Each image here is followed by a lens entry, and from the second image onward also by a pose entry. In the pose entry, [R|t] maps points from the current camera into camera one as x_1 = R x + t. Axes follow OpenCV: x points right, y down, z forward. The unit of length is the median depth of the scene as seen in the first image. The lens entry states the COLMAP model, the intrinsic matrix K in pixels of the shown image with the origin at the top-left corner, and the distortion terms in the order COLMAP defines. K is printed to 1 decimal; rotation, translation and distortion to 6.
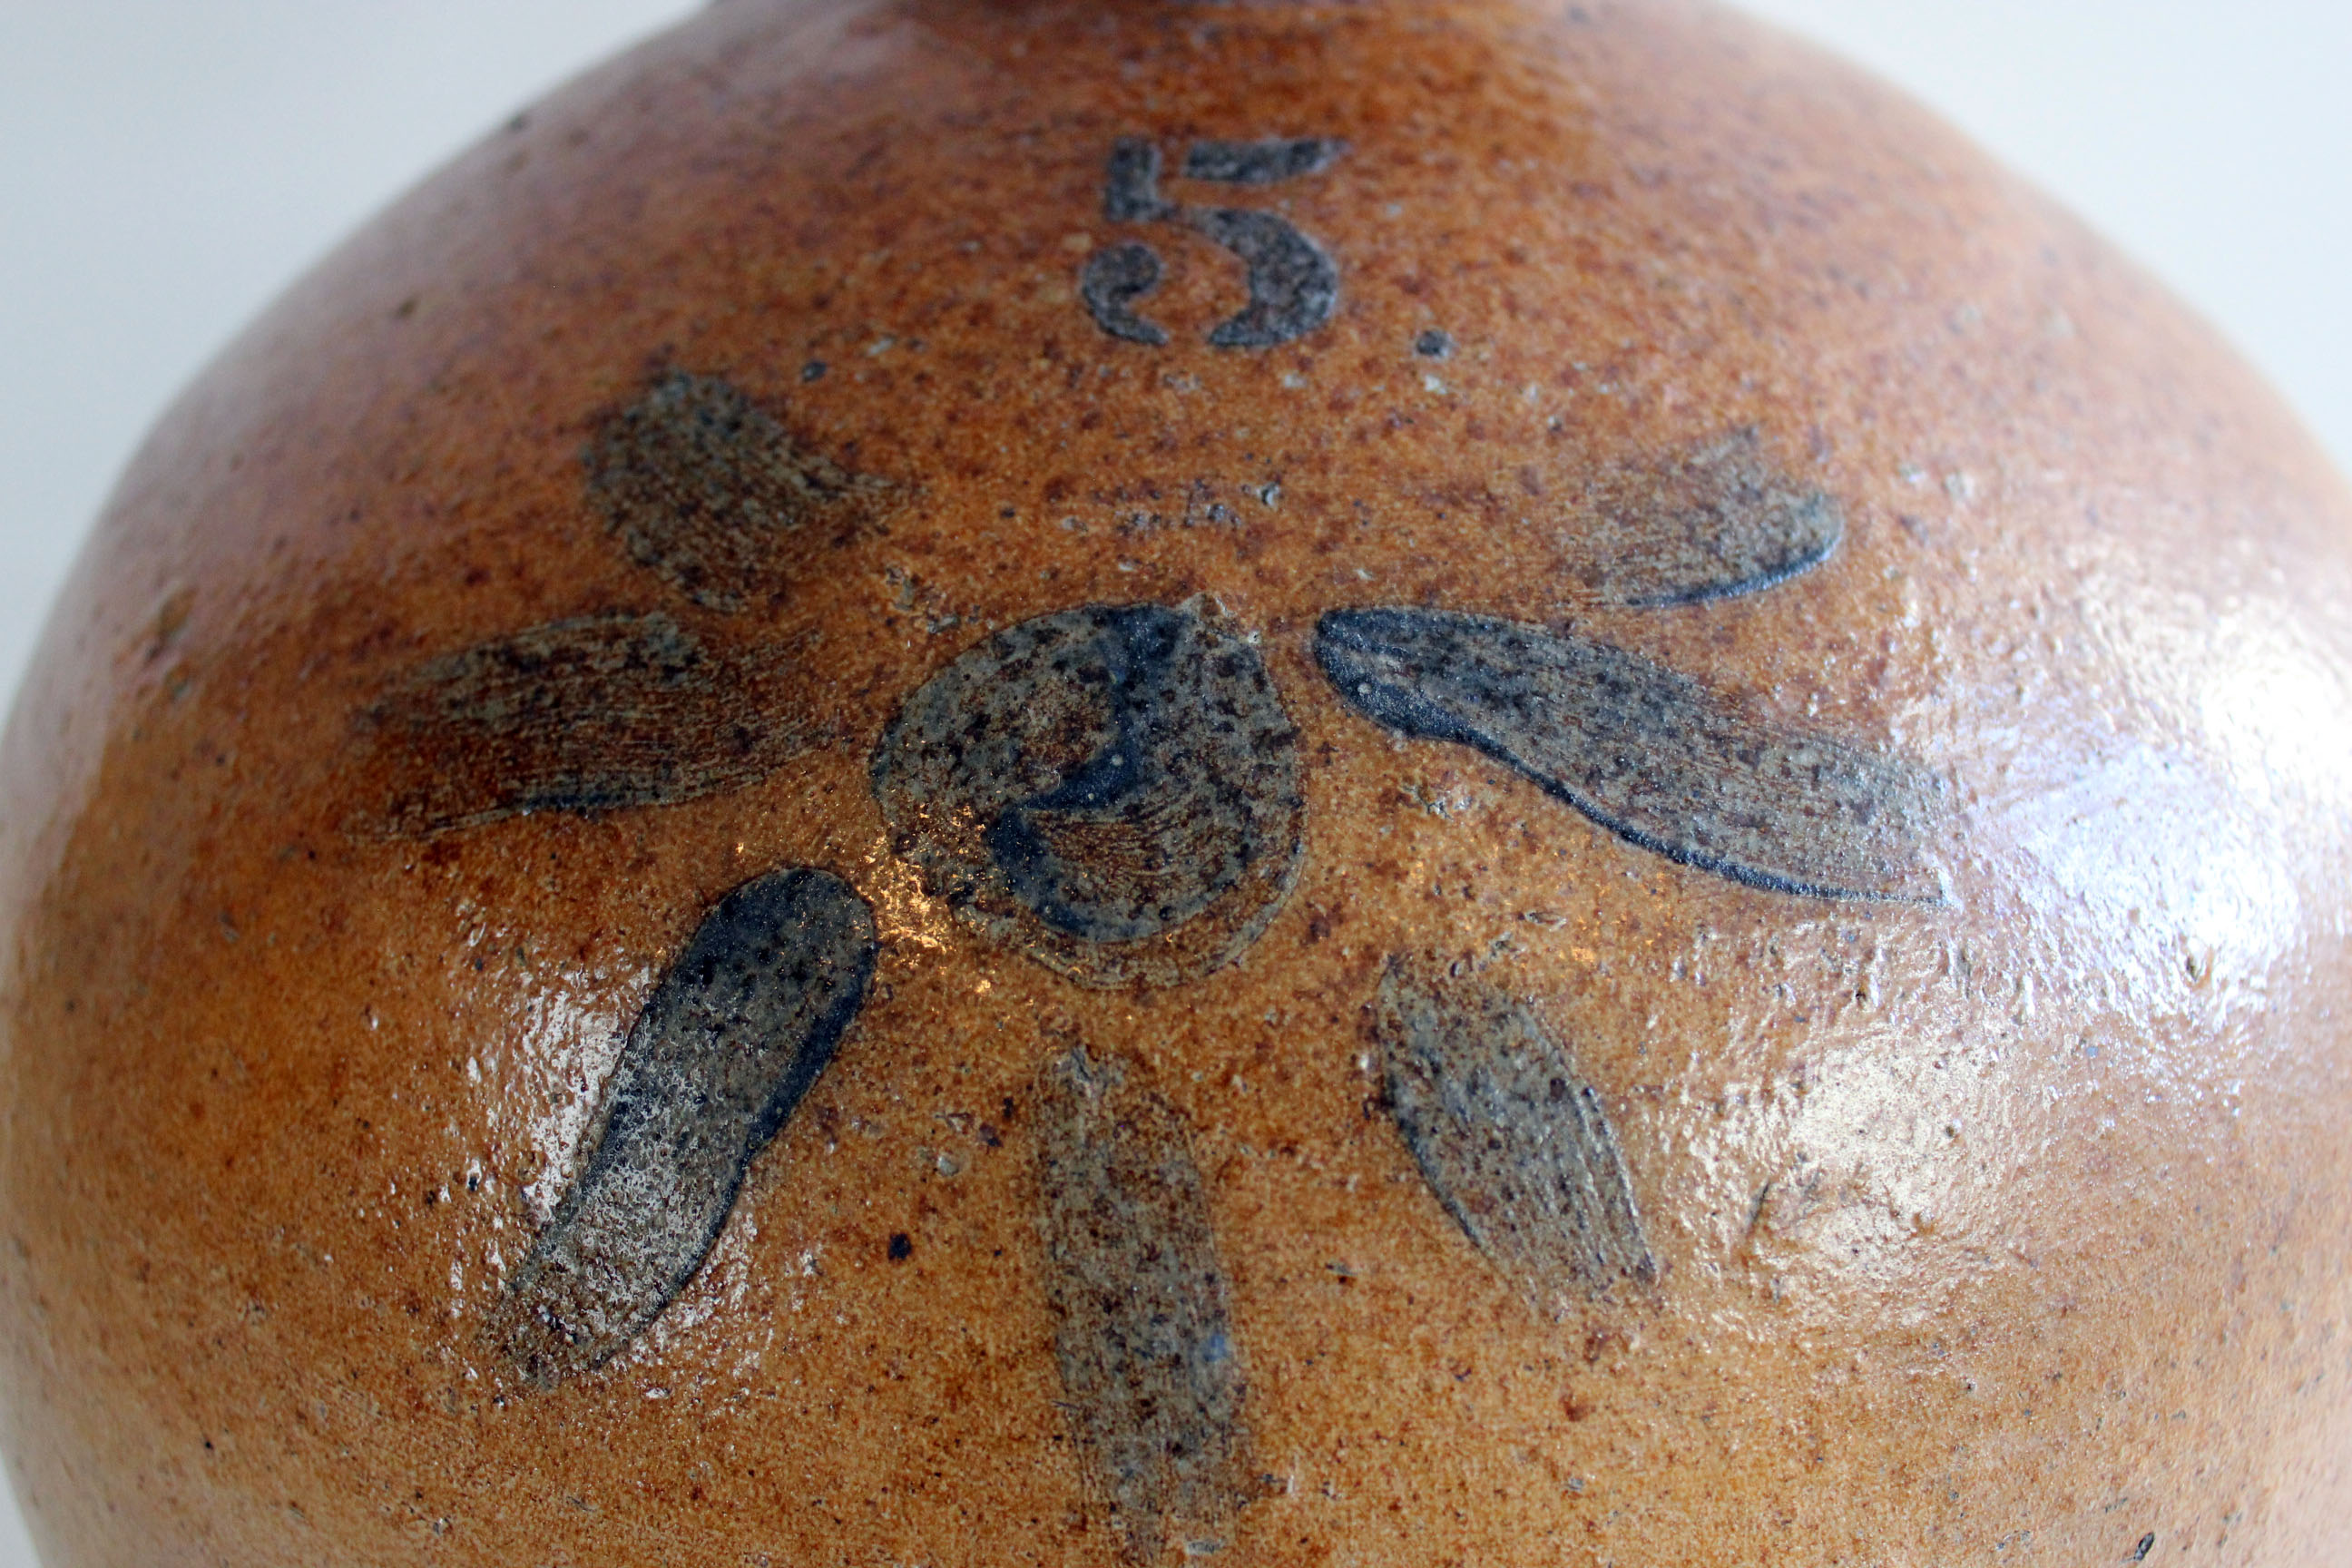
lens RADIAL K [[1572.7, 0, 1170.4], [0, 1572.7, 783.3], [0, 0, 1]] dist [0.002451, 0.001774]
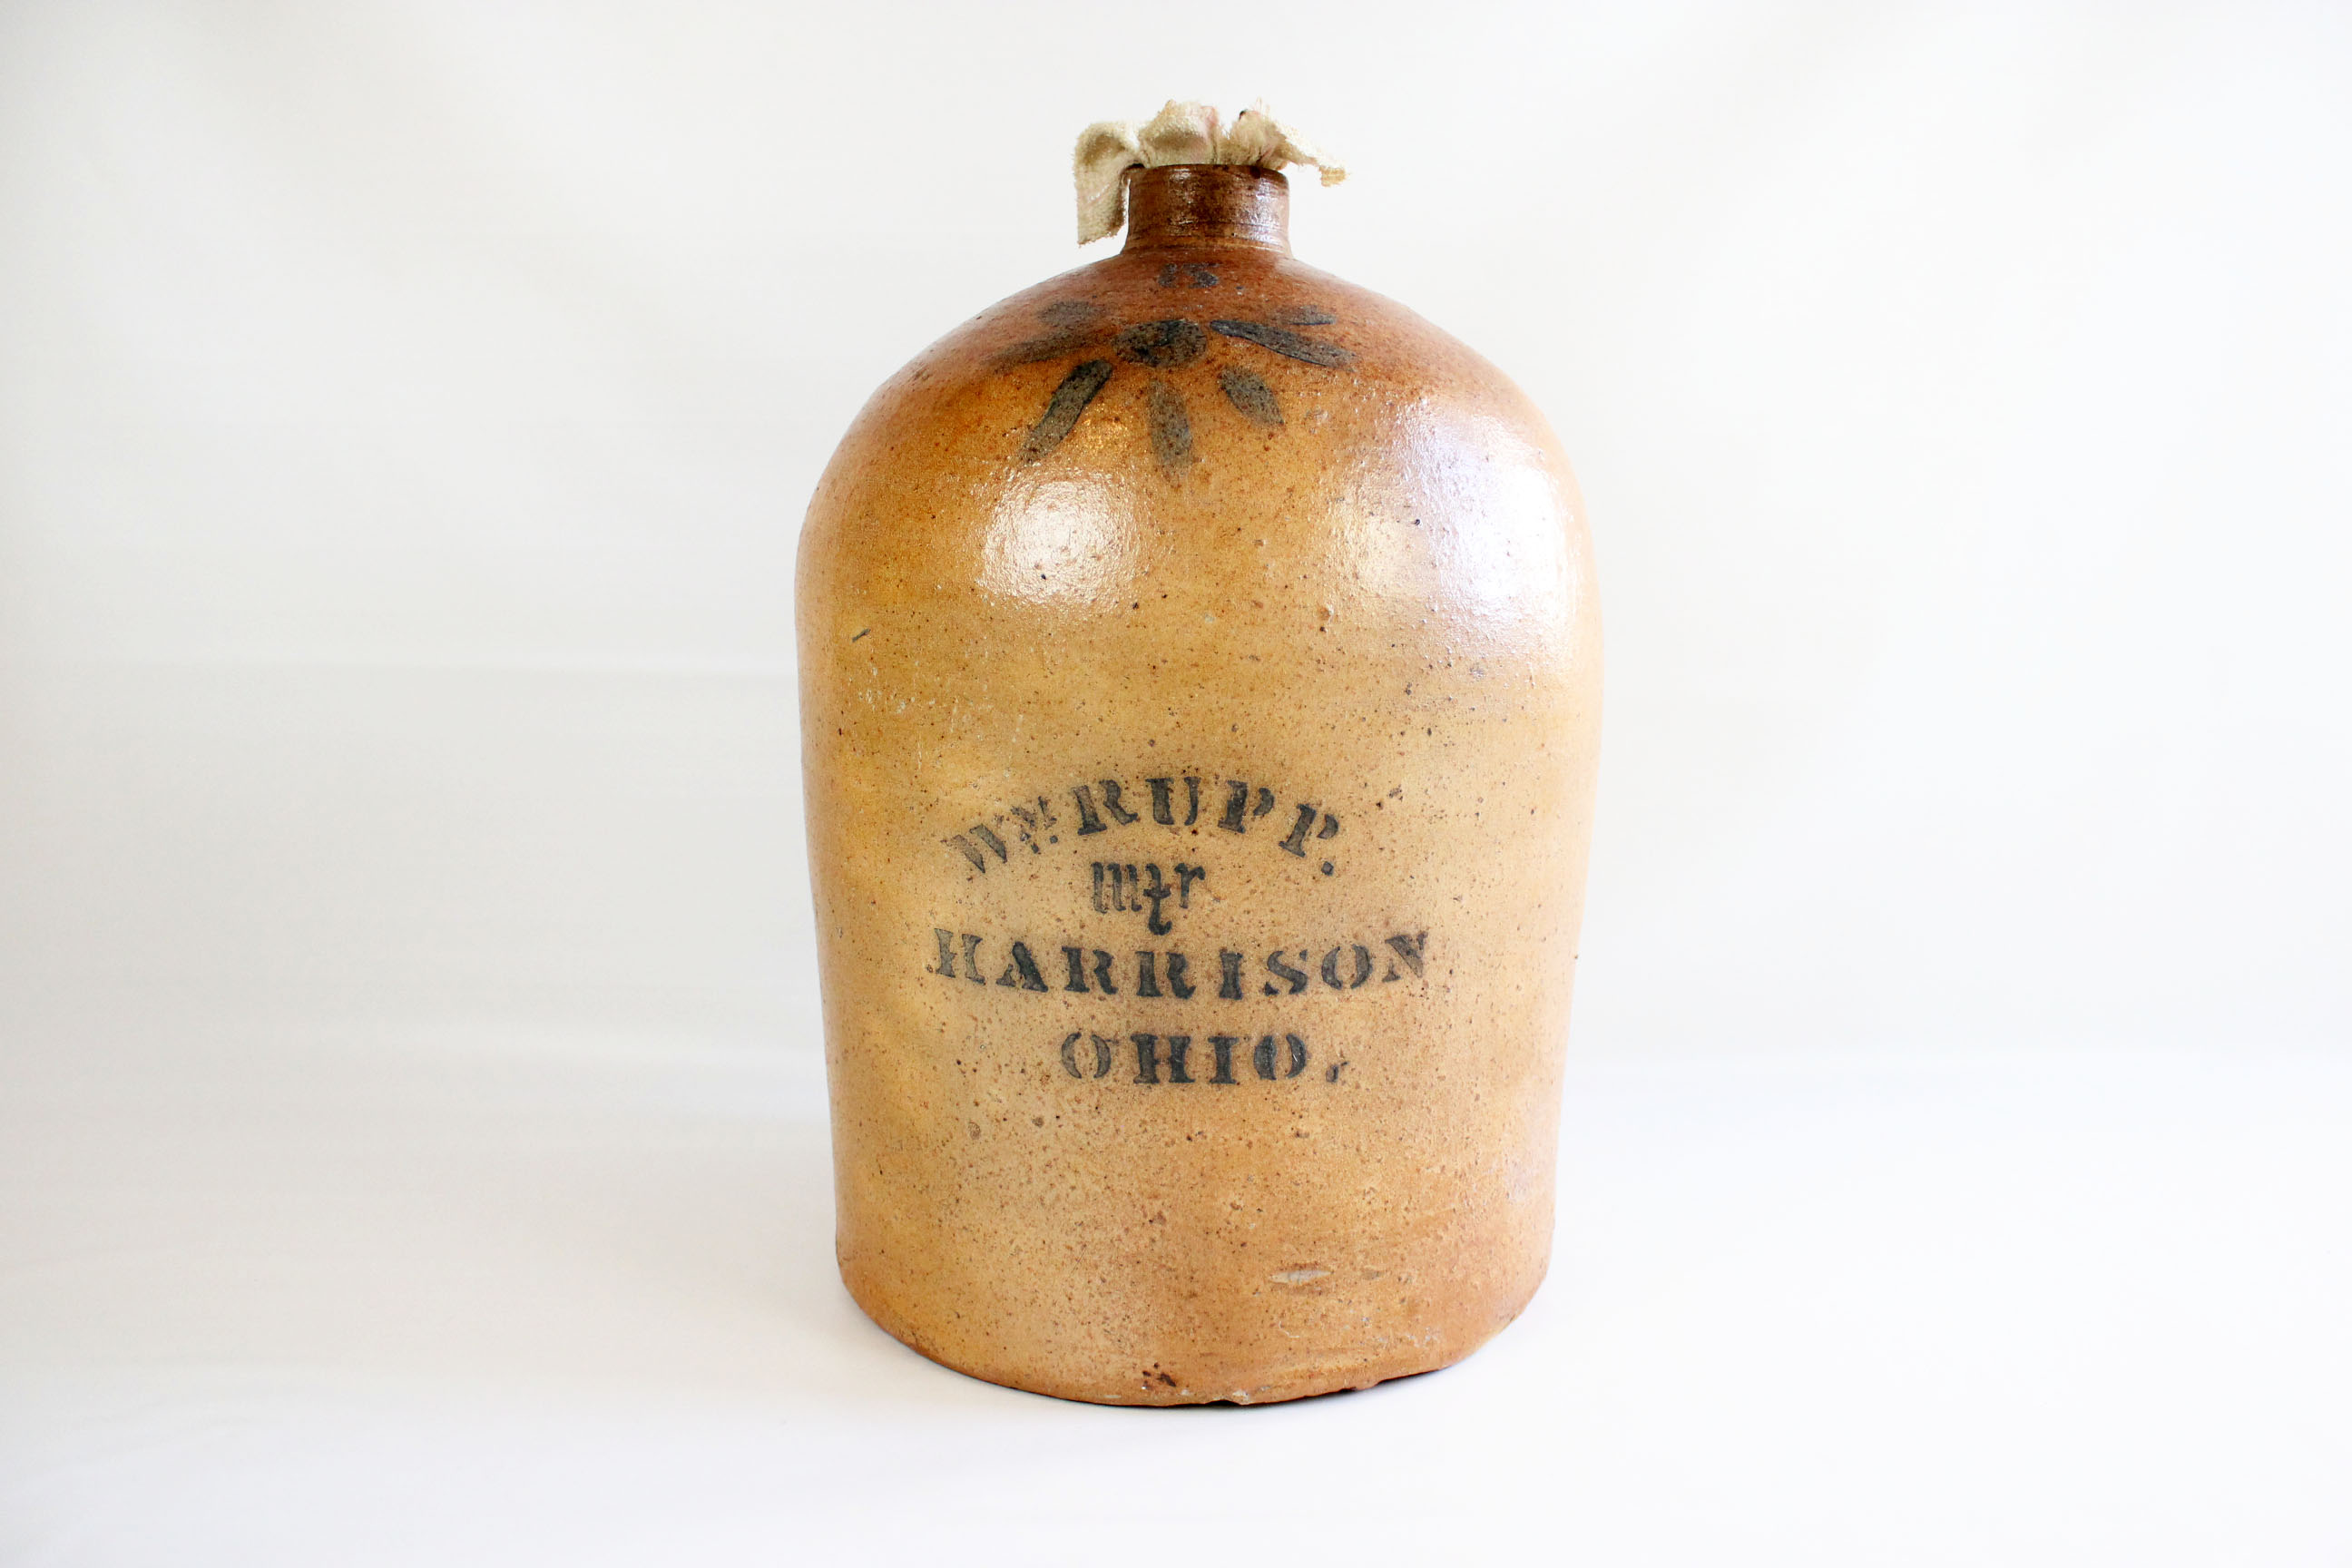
lens RADIAL K [[1256.9, 0, 1168.9], [0, 1256.9, 794.6], [0, 0, 1]] dist [-0.002306, 0.000008]
pose [[0.999883, 0.006128, -0.014011, 0.034519], [-0.010553, 0.939597, -0.342121, 2.504738], [0.011068, 0.342228, 0.939552, -1.995184]]
